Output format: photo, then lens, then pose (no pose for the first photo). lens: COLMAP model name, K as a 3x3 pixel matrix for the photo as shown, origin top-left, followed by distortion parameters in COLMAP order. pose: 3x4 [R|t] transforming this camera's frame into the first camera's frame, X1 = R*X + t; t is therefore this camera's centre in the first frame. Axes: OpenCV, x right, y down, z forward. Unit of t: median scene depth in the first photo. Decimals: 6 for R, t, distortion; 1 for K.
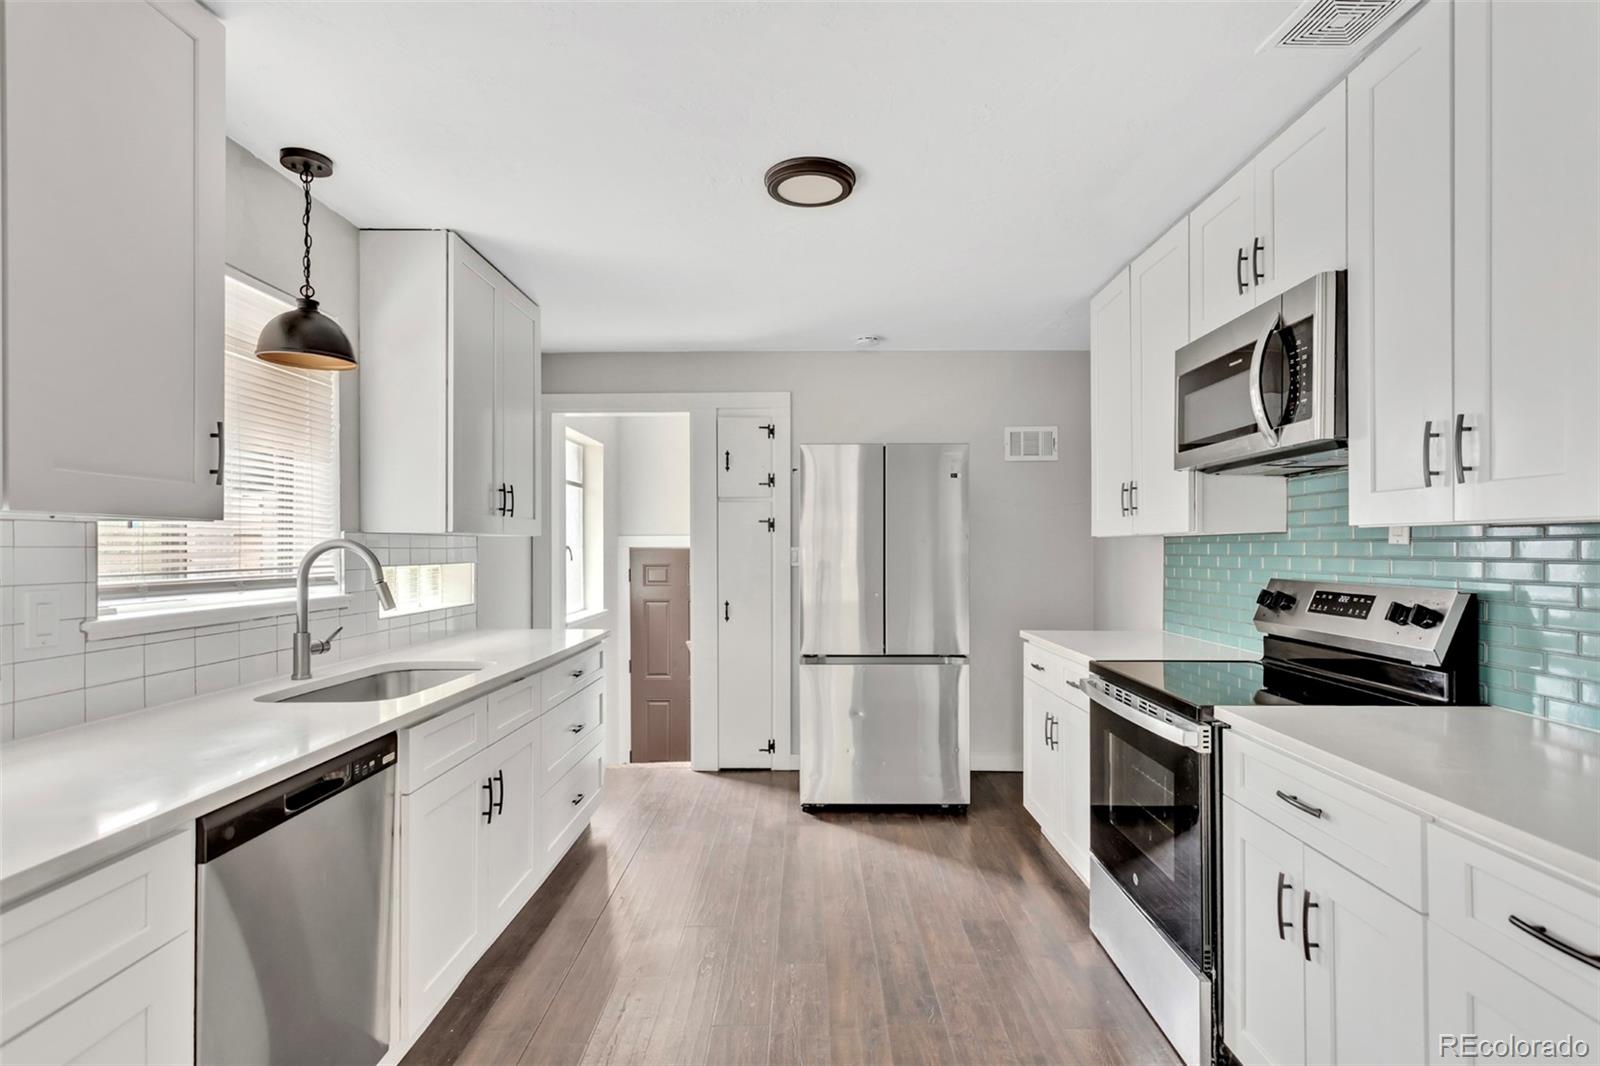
lens RADIAL K [[800.1, 0, 797.5], [0, 800.1, 539.3], [0, 0, 1]] dist [0.029267, 0.000382]
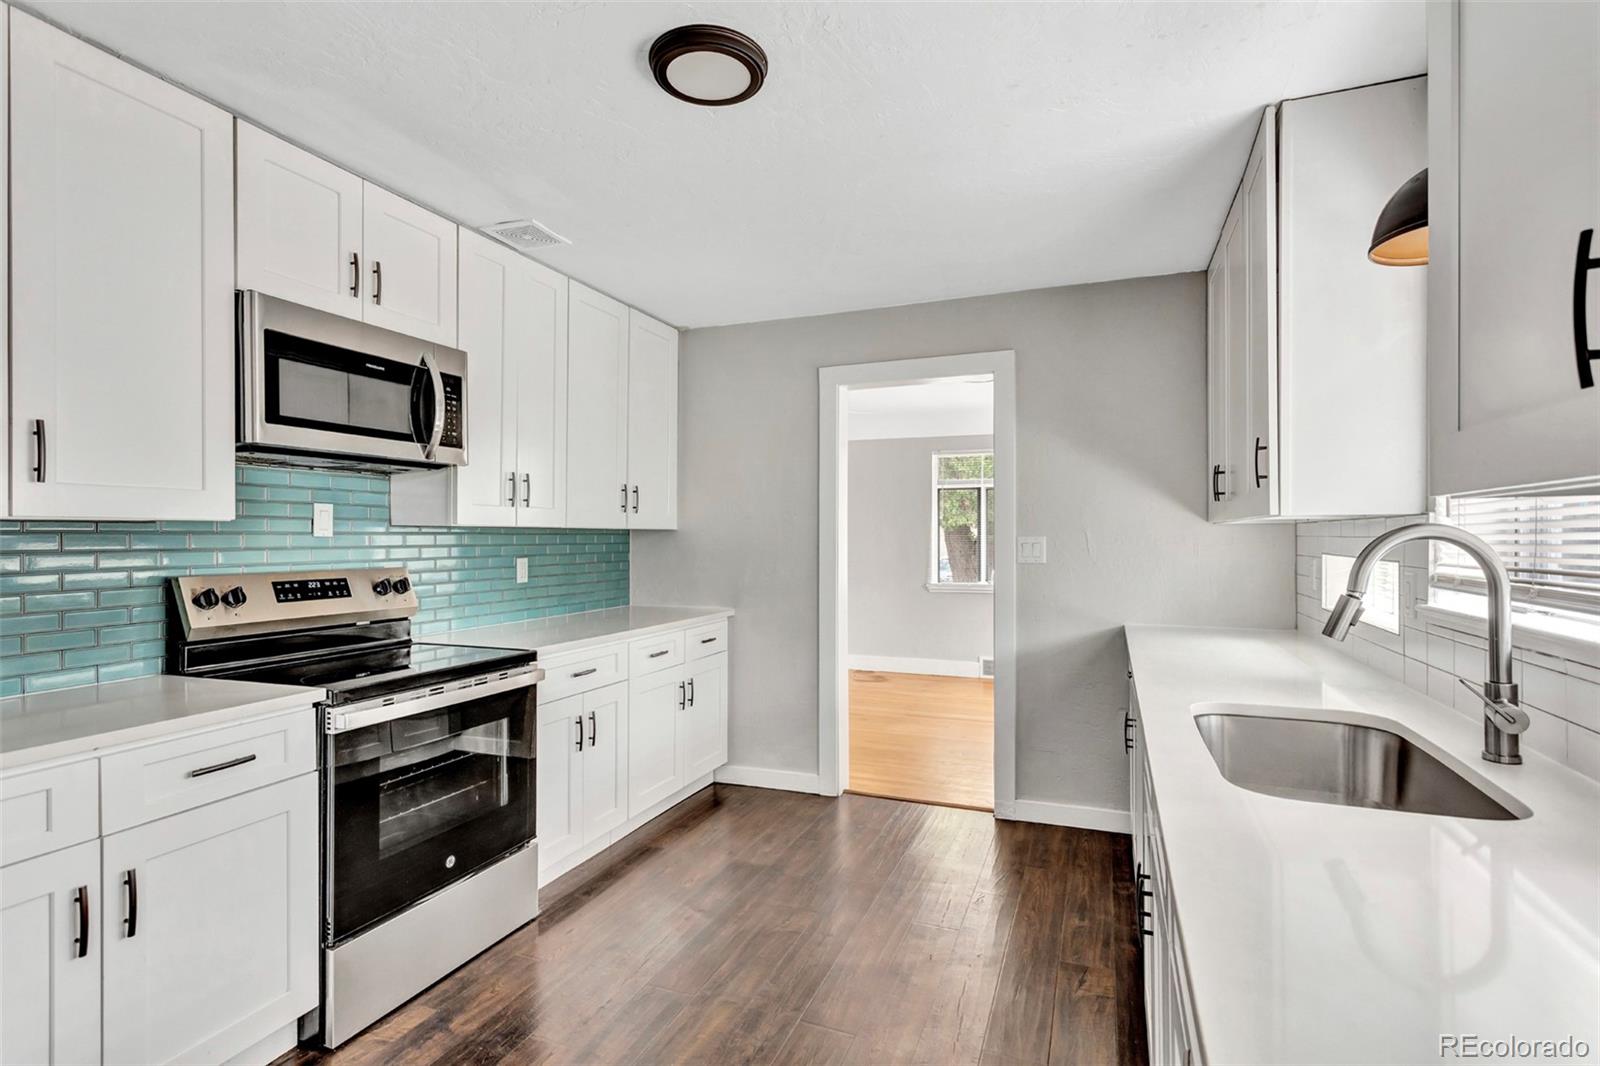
lens RADIAL K [[800.1, 0, 797.5], [0, 800.1, 539.3], [0, 0, 1]] dist [0.029267, 0.000382]
pose [[-0.939464, 0.001306, 0.342644, -0.380135], [-0.000956, 0.999979, -0.006433, 0.017604], [-0.342645, -0.006371, -0.939443, 1.973976]]
